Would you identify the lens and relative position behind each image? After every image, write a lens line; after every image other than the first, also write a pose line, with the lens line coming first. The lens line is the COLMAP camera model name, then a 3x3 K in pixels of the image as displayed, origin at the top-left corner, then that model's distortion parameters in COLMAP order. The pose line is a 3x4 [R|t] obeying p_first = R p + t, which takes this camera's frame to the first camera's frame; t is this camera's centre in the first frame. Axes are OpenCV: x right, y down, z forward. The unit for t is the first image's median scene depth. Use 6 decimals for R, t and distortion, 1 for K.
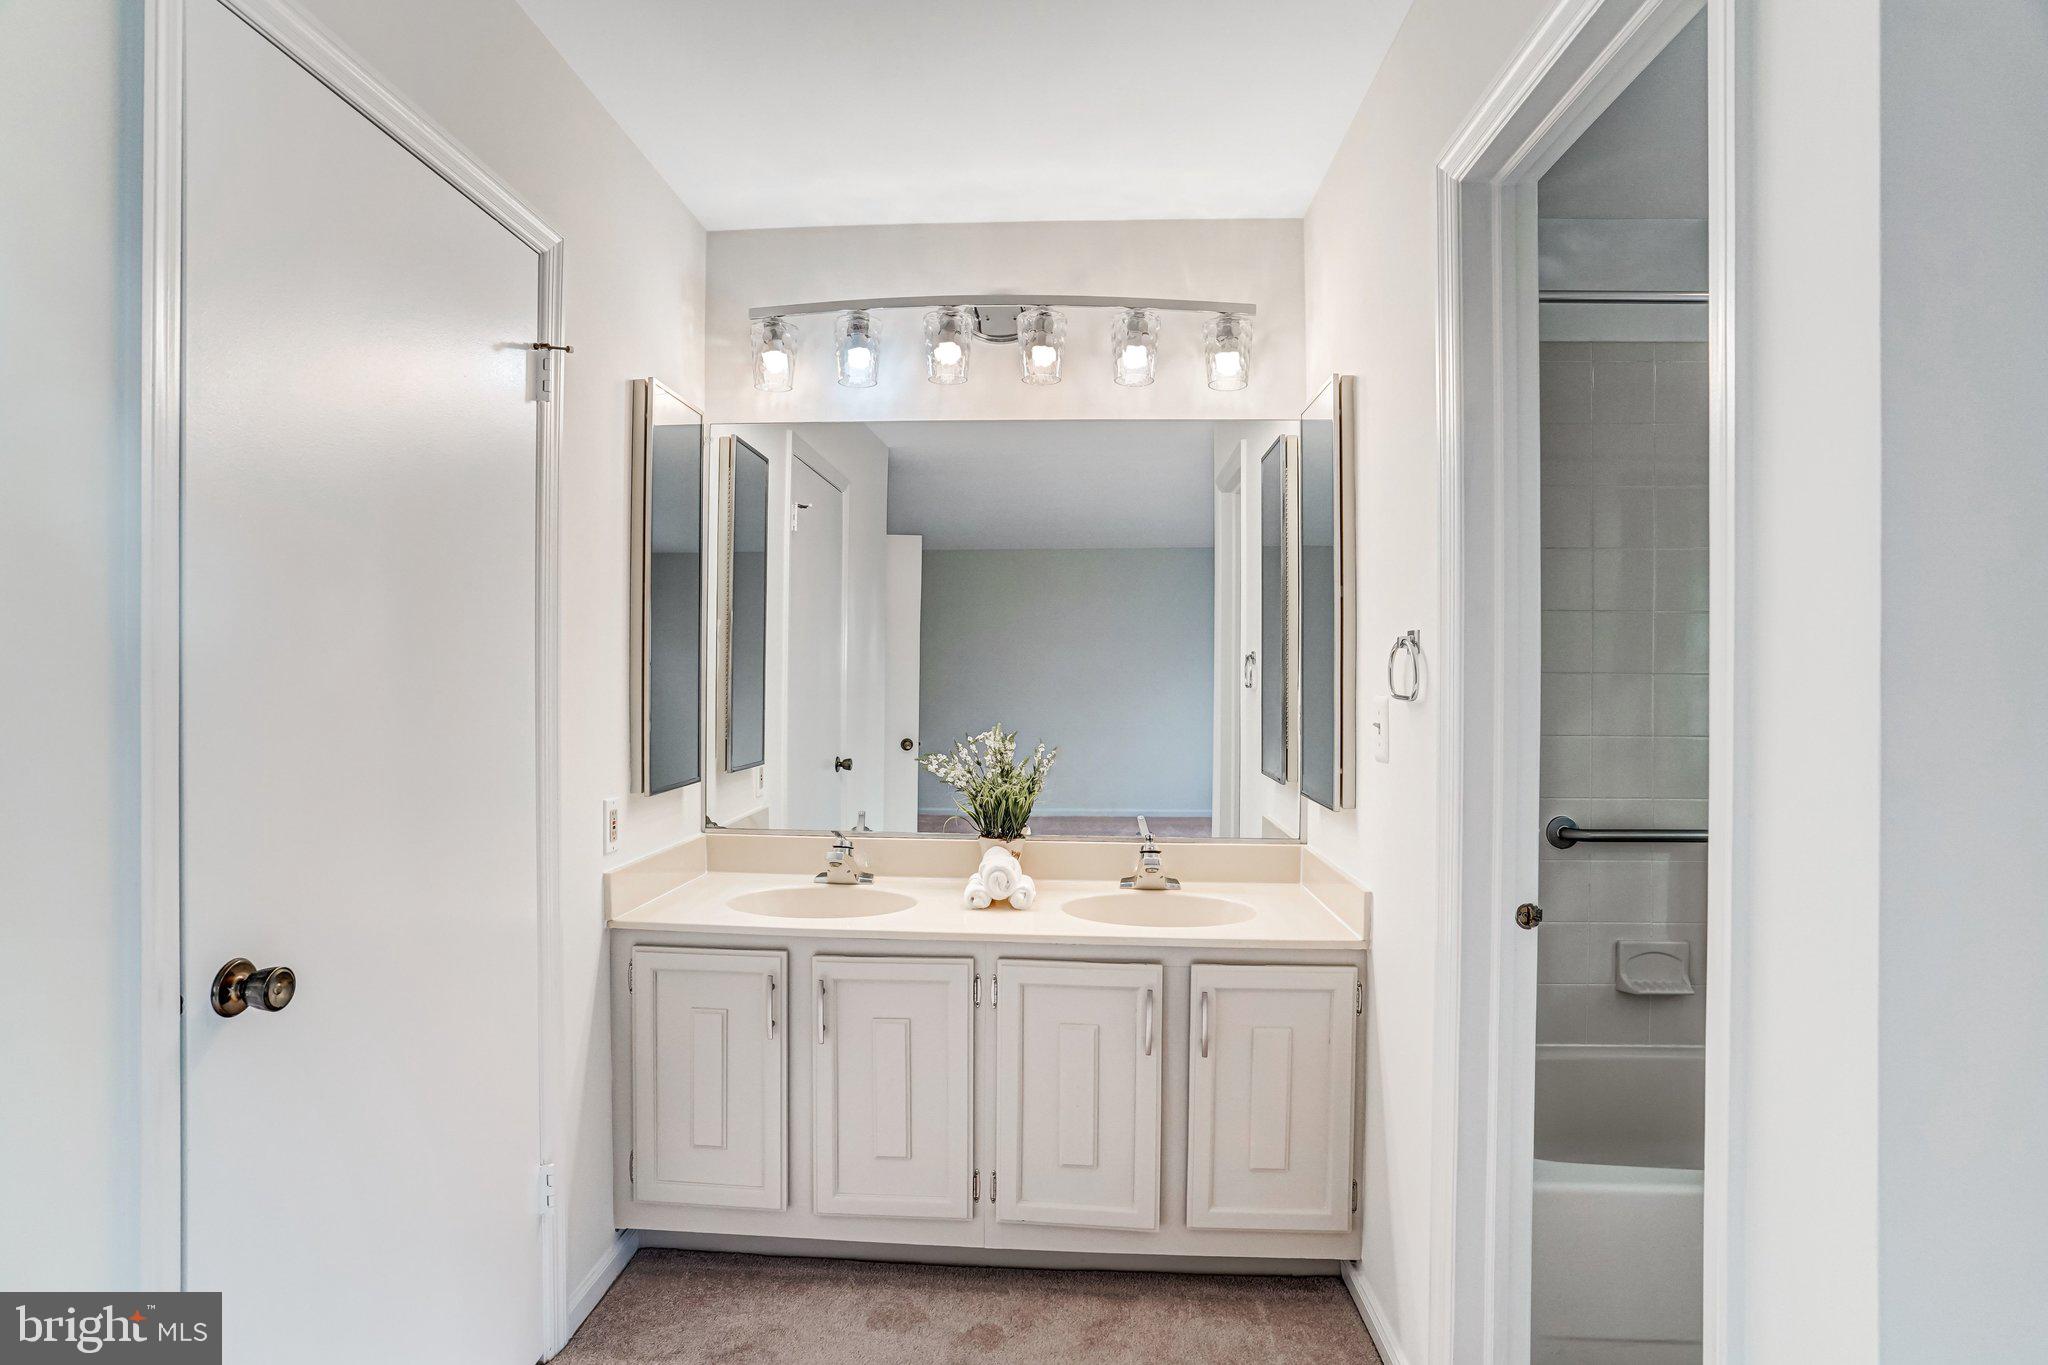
lens RADIAL K [[1100.6, 0, 1024.0], [0, 1100.6, 682.5], [0, 0, 1]] dist [-0.078597, 0.040471]
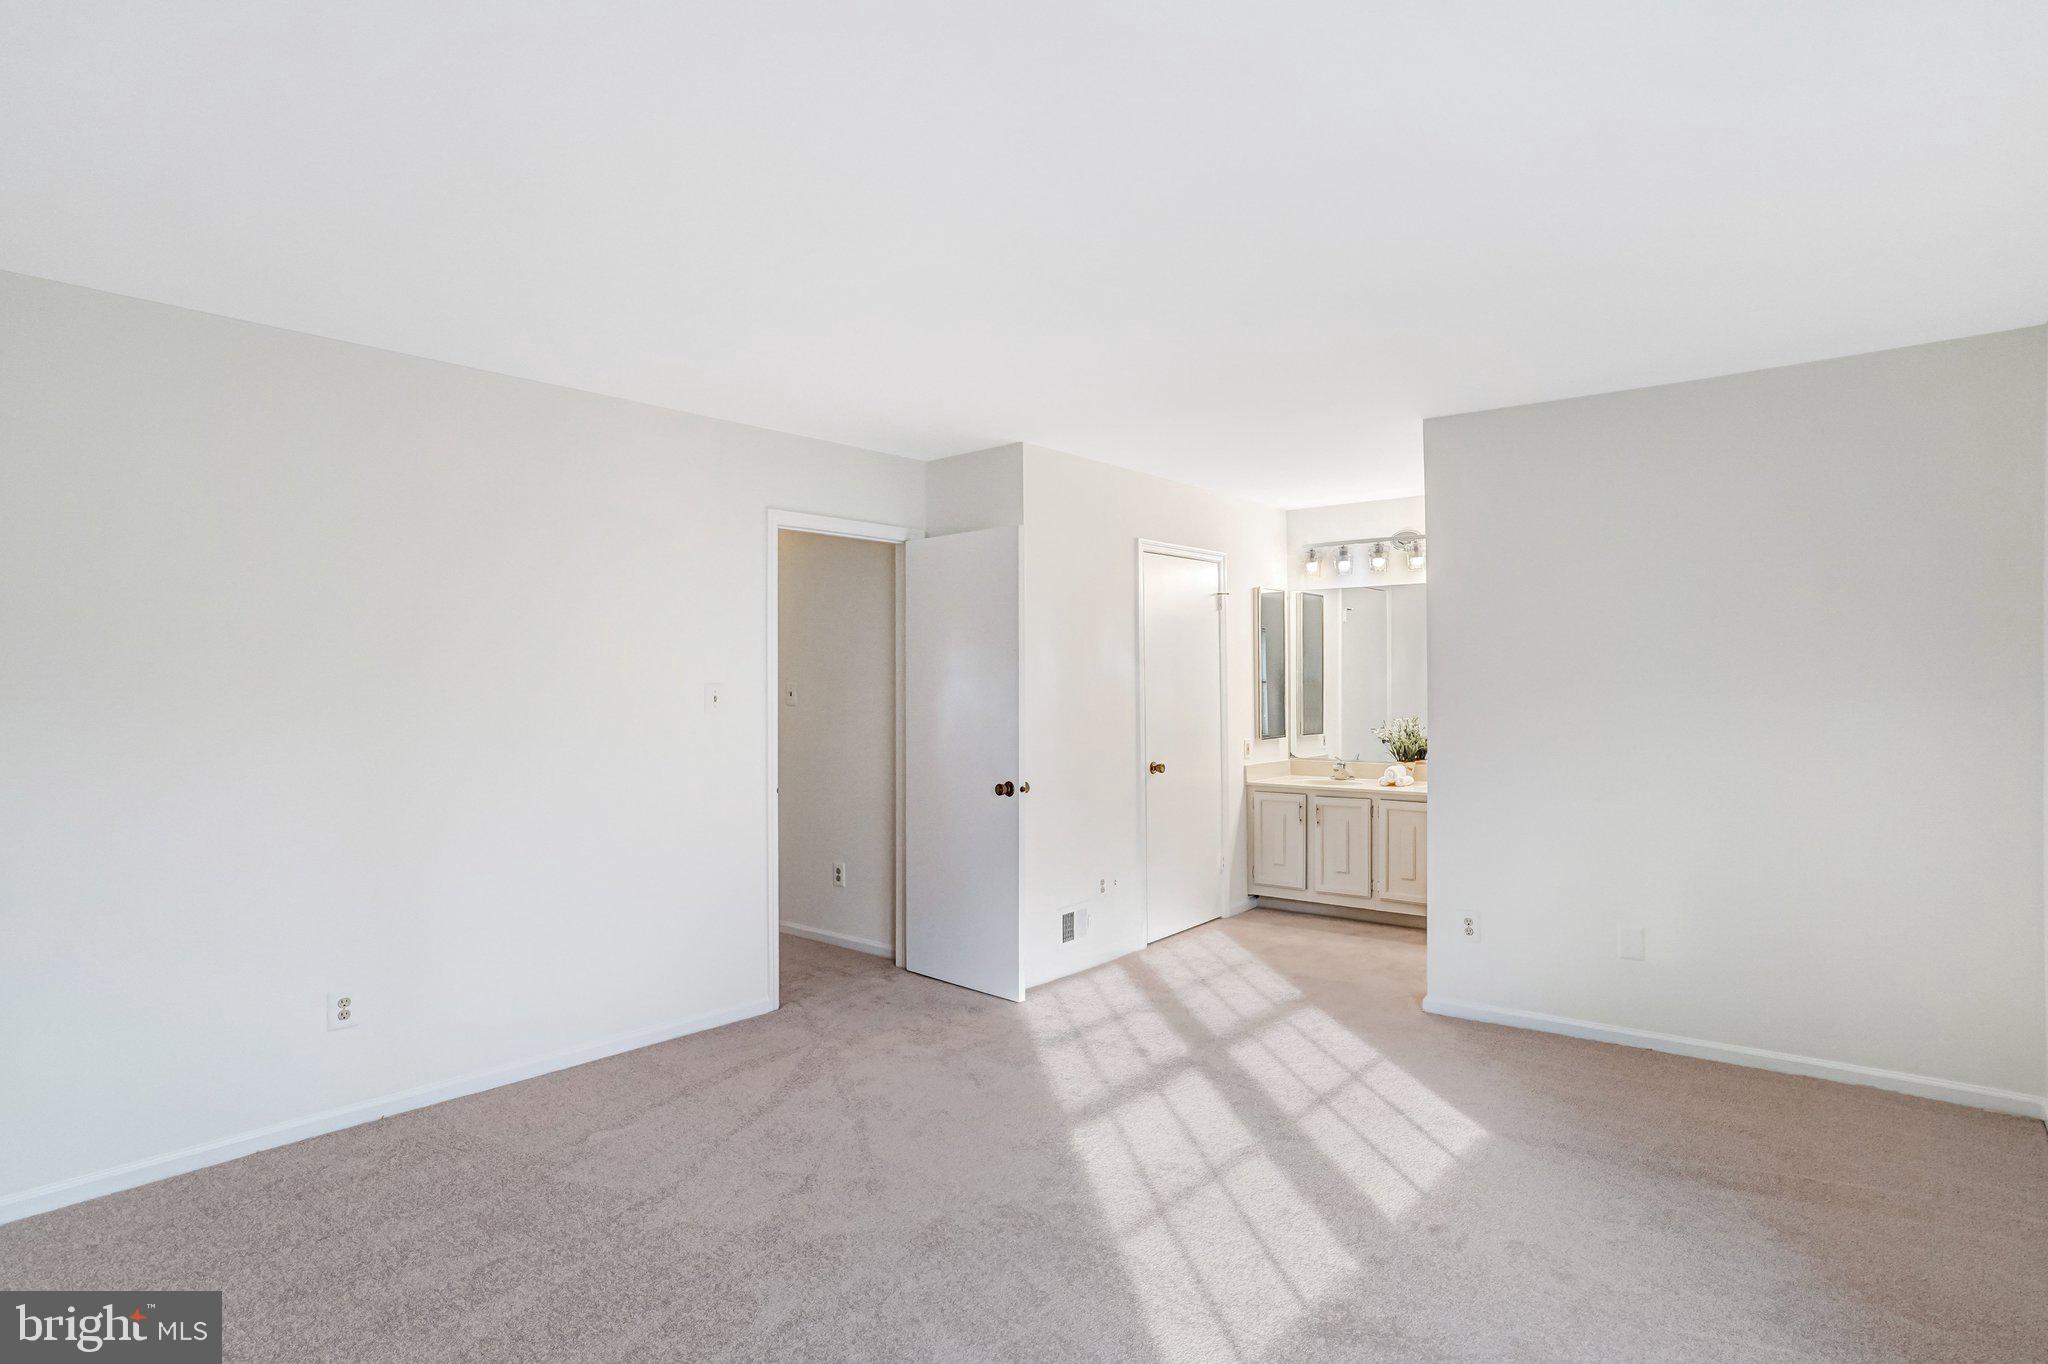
lens RADIAL K [[1100.6, 0, 1024.0], [0, 1100.6, 682.0], [0, 0, 1]] dist [-0.078597, 0.040471]
pose [[0.804056, -0.011818, -0.594437, 0.856939], [0.008054, 0.999927, -0.008986, -0.020966], [0.594500, 0.002437, 0.804092, -1.650460]]
